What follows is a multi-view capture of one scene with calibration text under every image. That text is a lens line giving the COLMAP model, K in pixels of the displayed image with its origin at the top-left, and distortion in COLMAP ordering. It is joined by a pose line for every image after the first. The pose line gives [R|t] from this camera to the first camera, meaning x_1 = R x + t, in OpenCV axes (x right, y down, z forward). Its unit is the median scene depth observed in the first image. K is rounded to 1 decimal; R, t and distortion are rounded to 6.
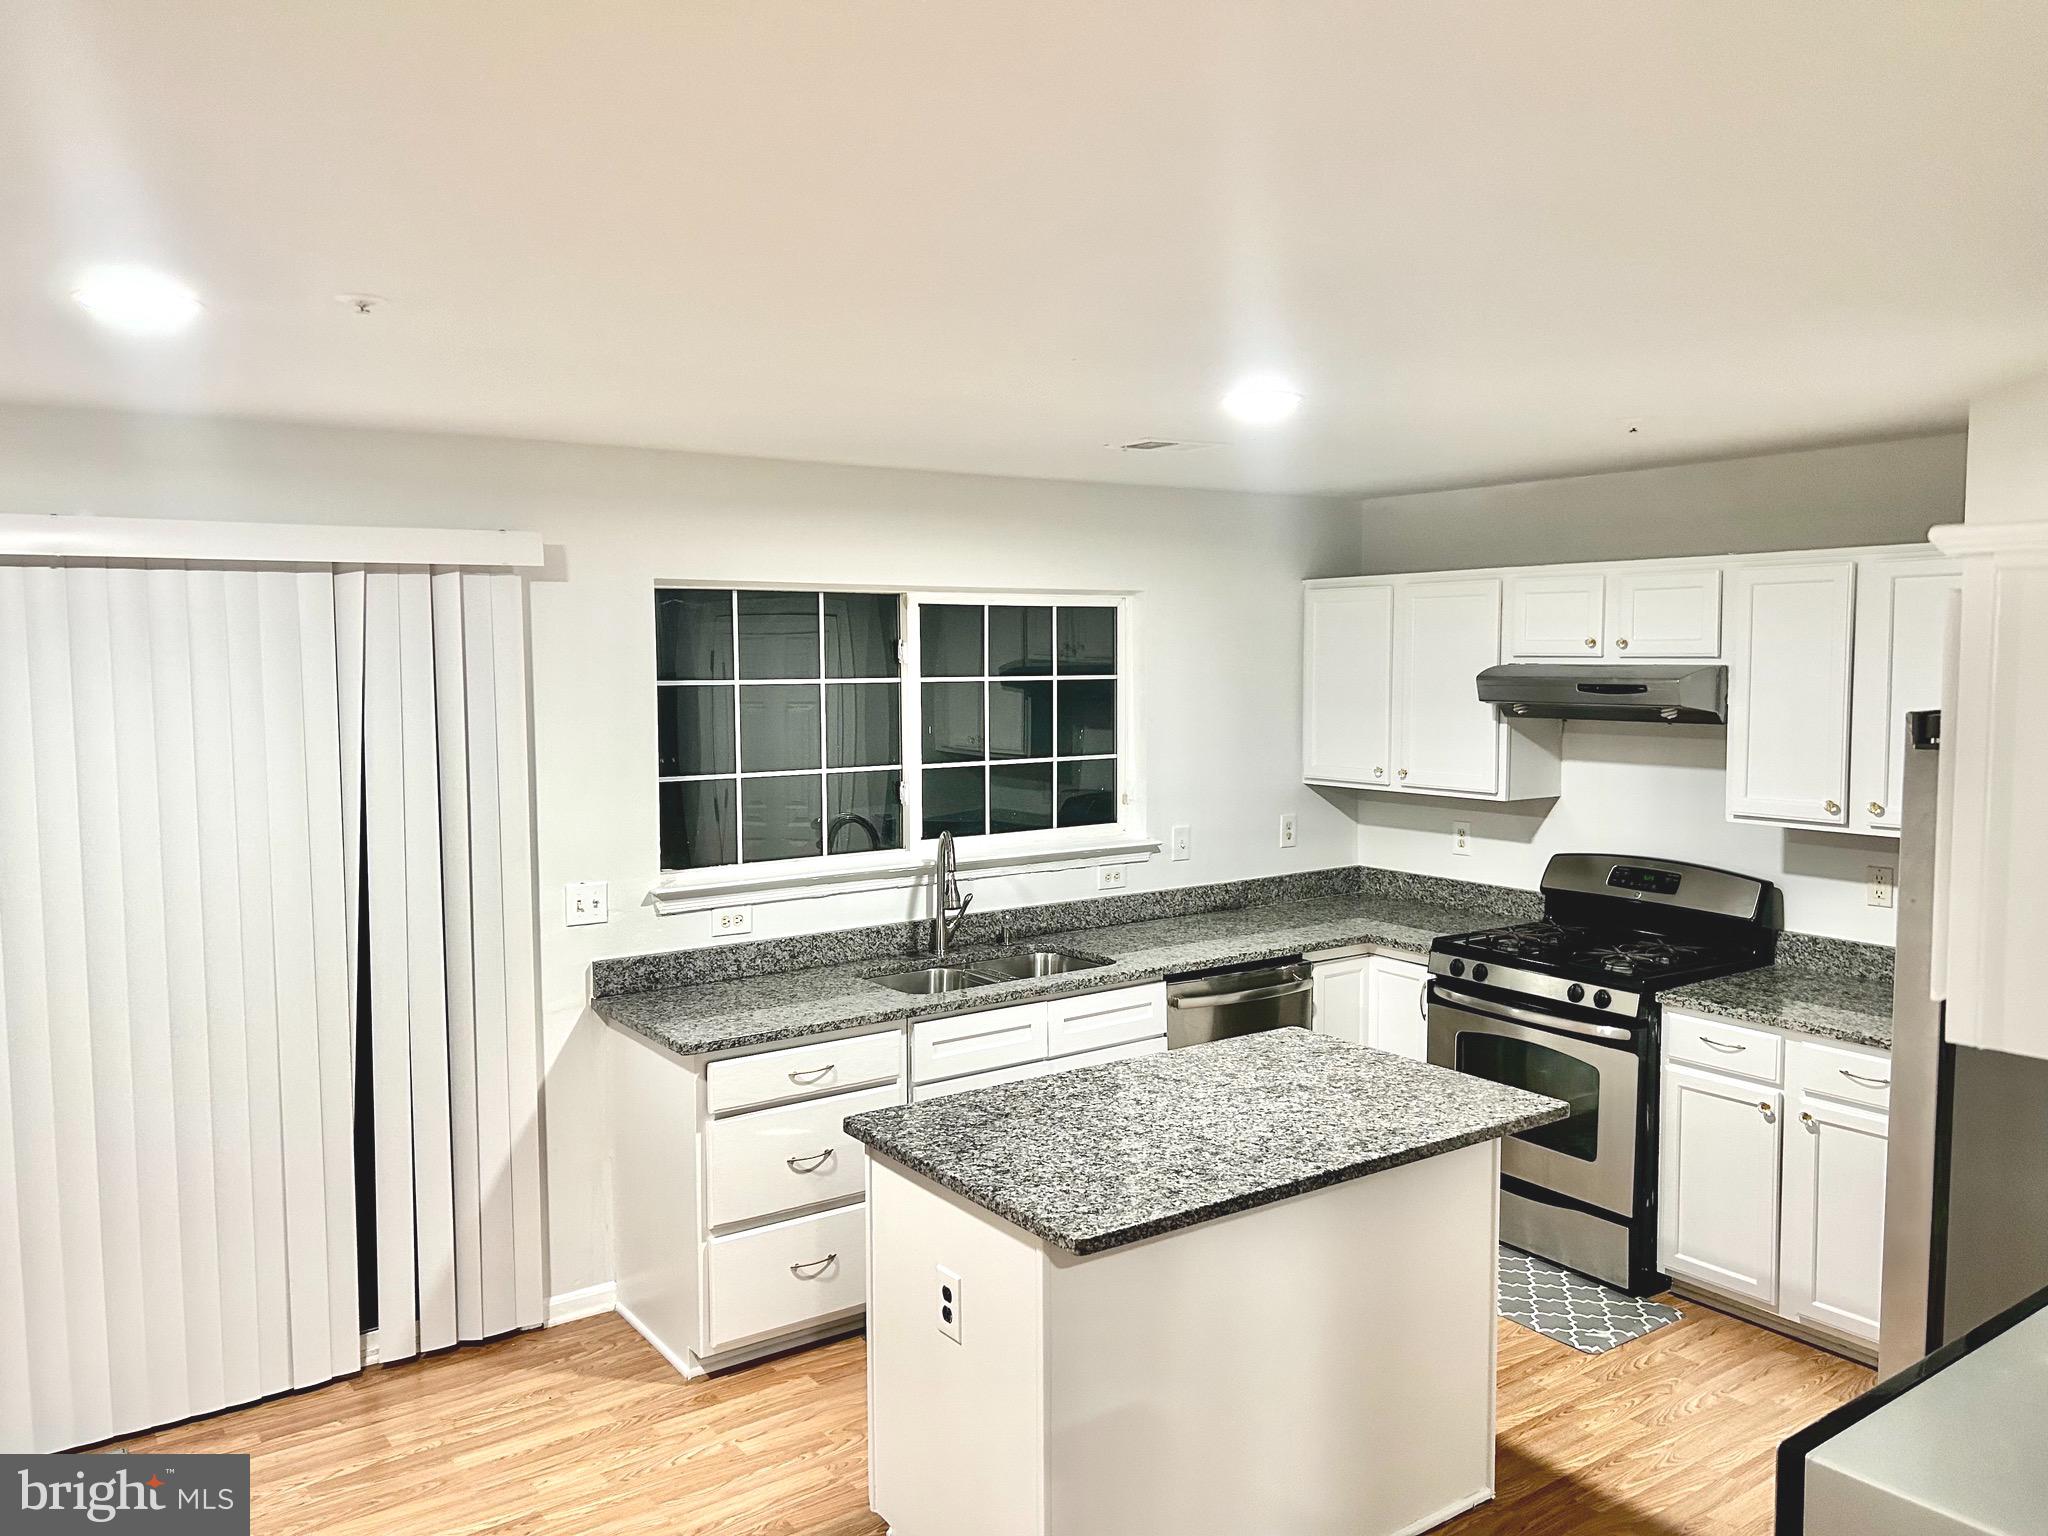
lens RADIAL K [[1524.5, 0, 1027.3], [0, 1524.5, 770.9], [0, 0, 1]] dist [0.143982, -0.268747]
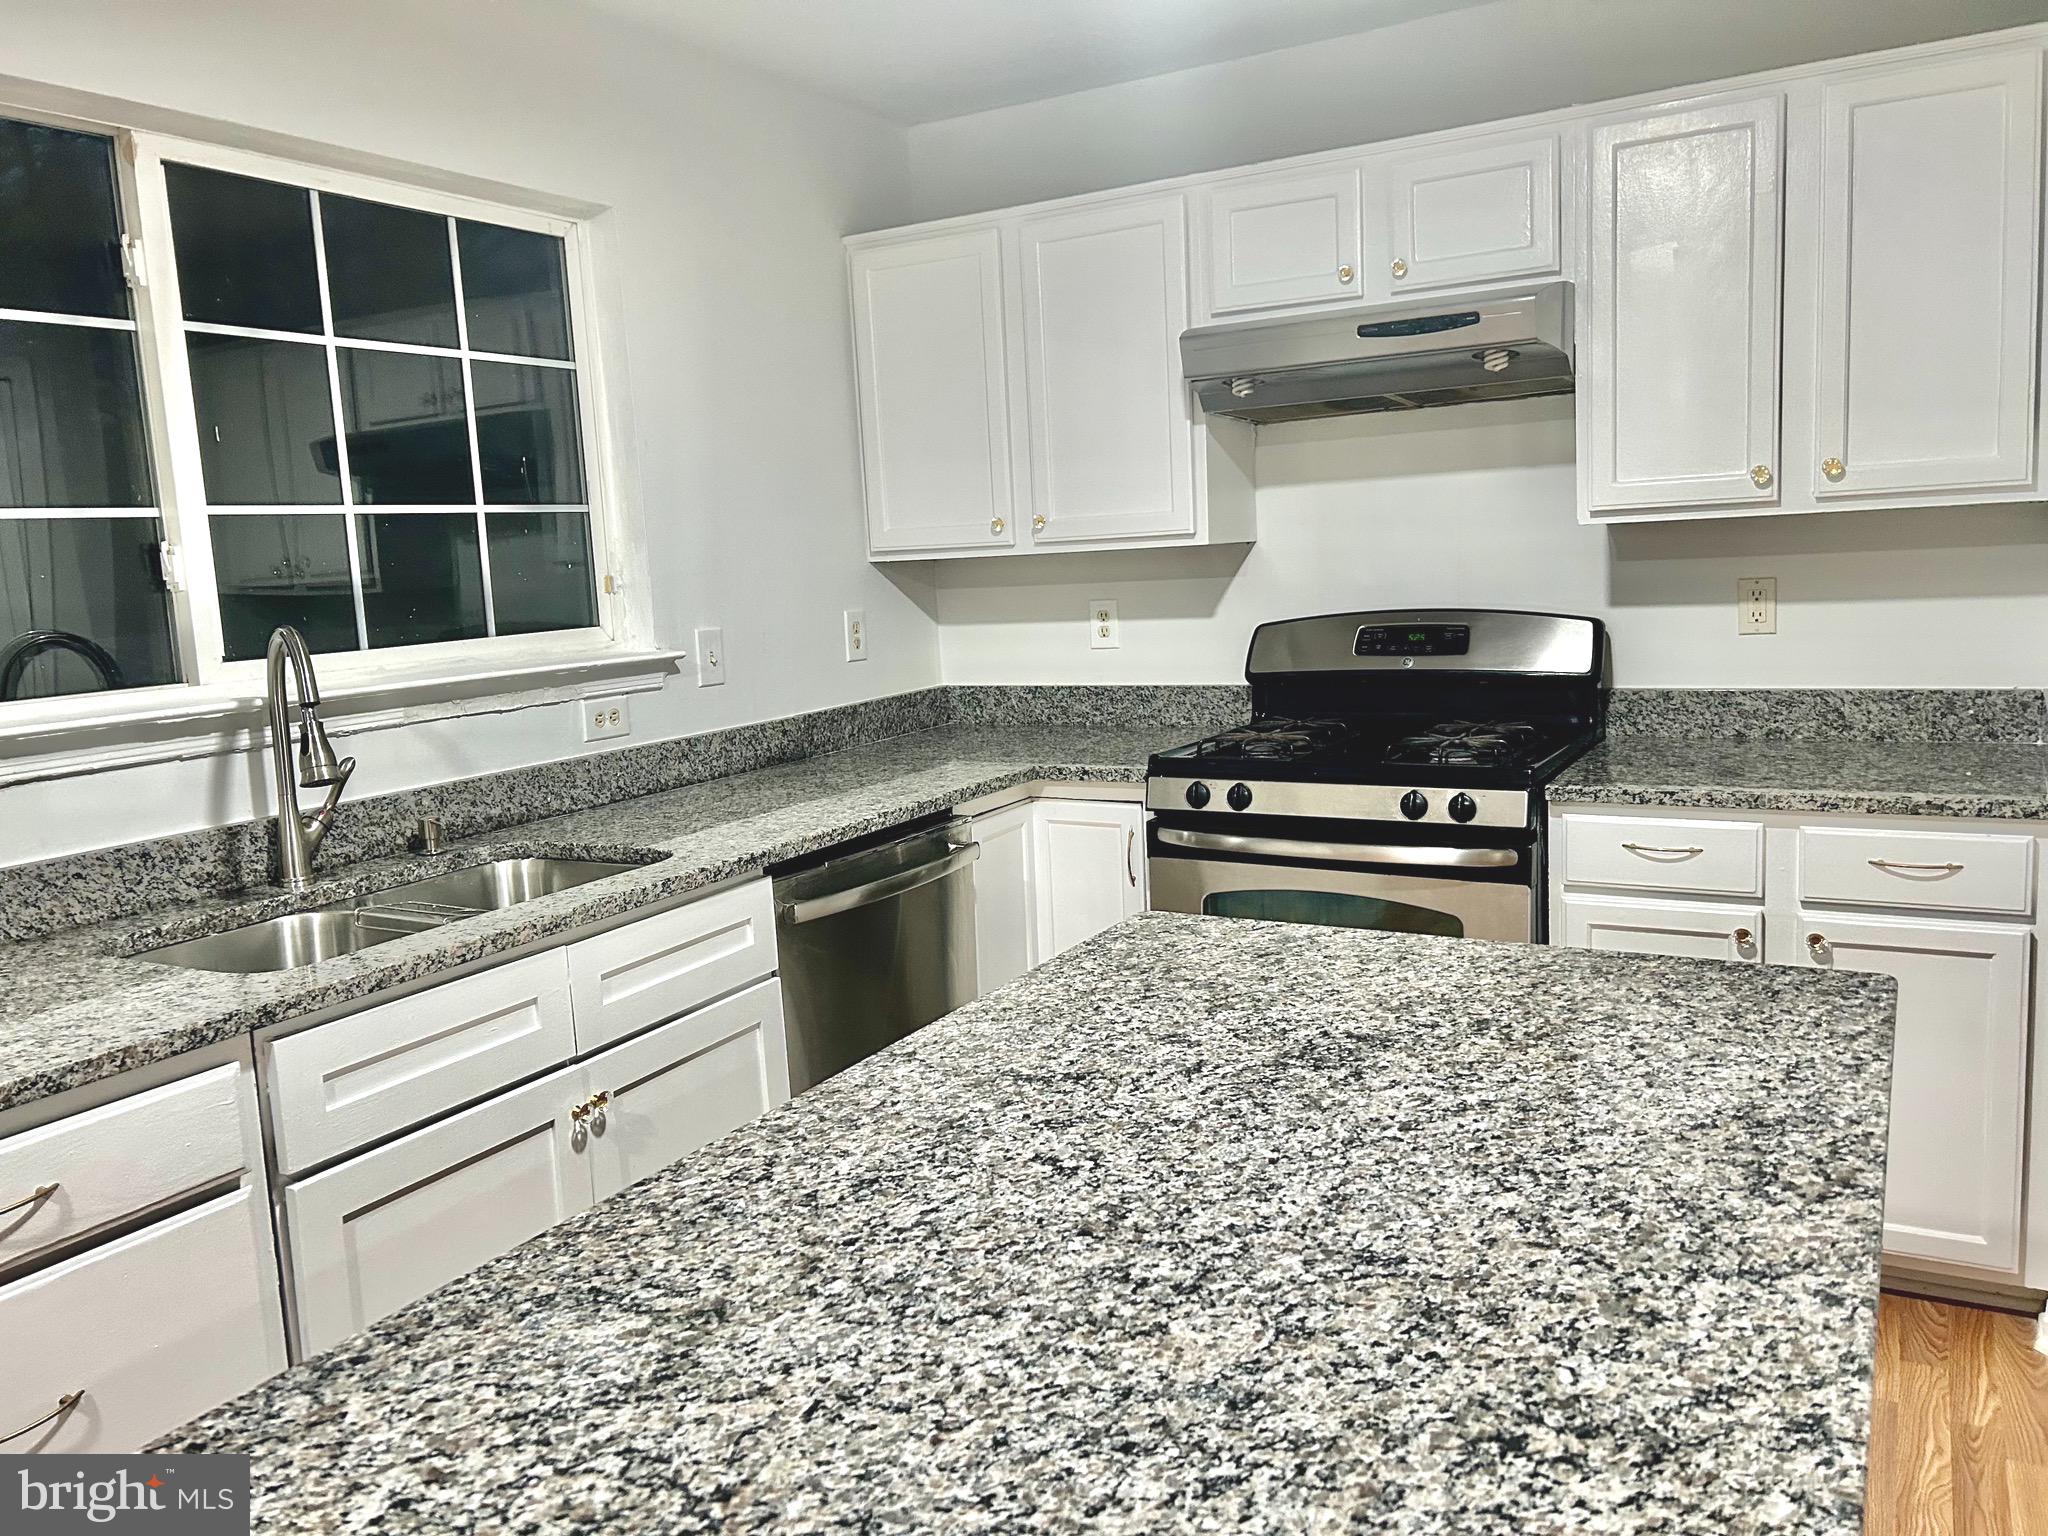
lens RADIAL K [[1540.4, 0, 1016.2], [0, 1540.4, 758.0], [0, 0, 1]] dist [0.064419, -0.081040]
pose [[0.906623, -0.098042, 0.410394, -0.048641], [0.078995, 0.994872, 0.063162, 0.066352], [-0.414482, -0.024845, 0.909718, 0.455841]]
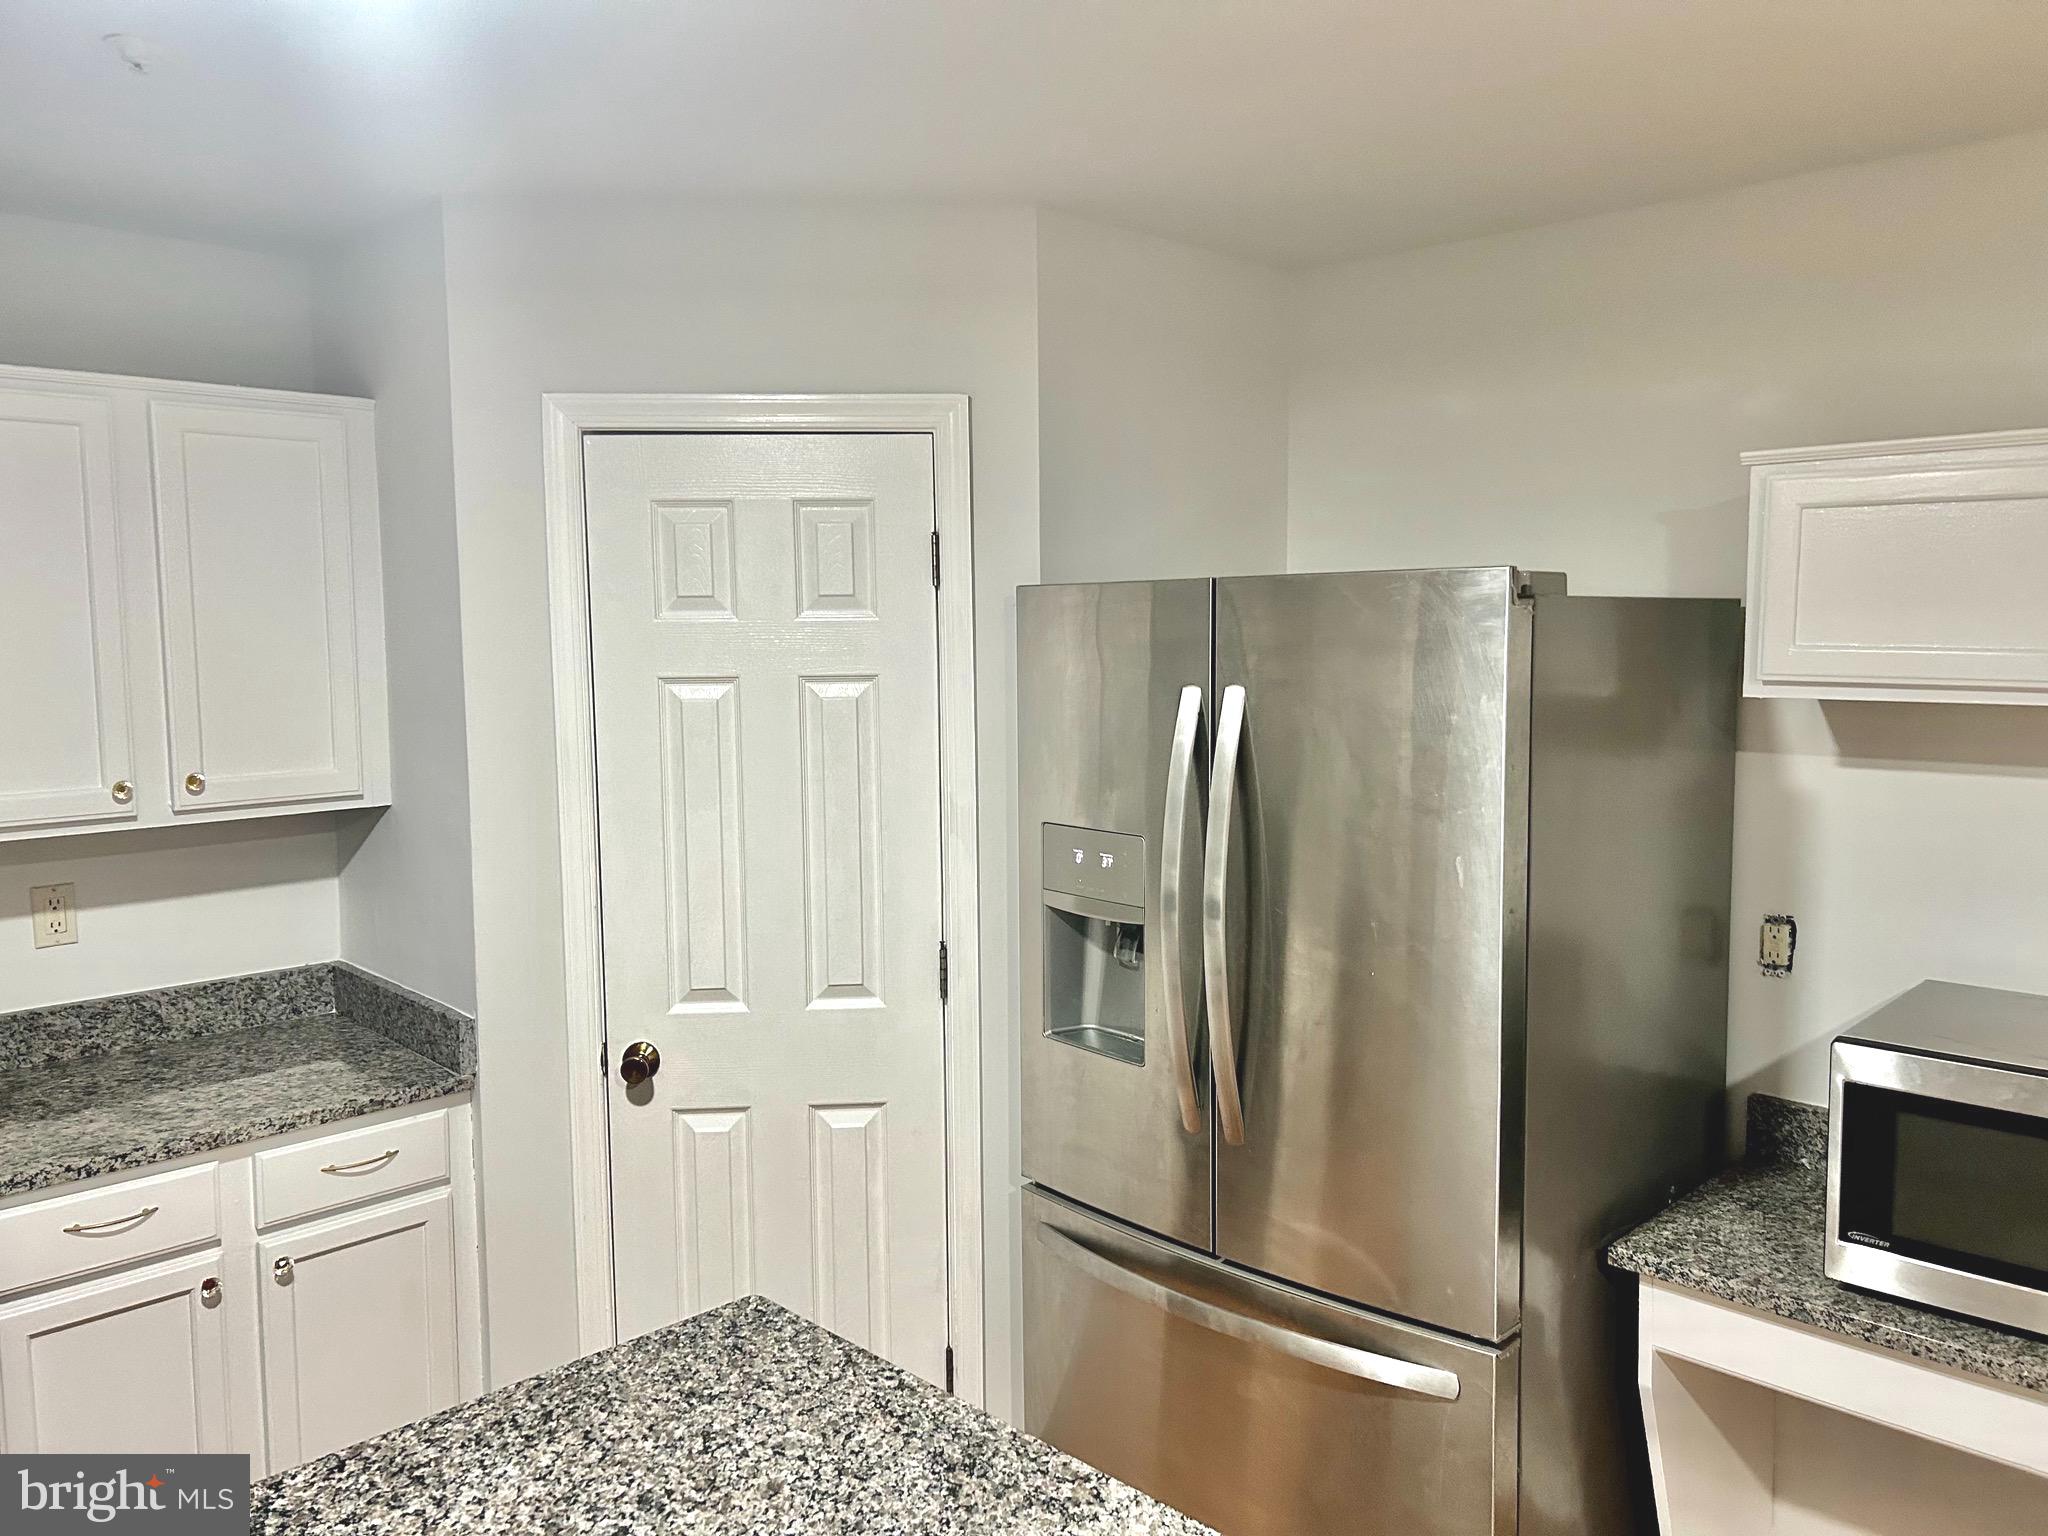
lens RADIAL K [[1546.5, 0, 1024.0], [0, 1546.5, 768.0], [0, 0, 1]] dist [0.059454, -0.067403]
pose [[-0.171646, -0.088384, 0.981186, -0.138112], [0.084843, 0.990941, 0.104105, -0.017698], [-0.981498, 0.101116, -0.162592, 0.650183]]
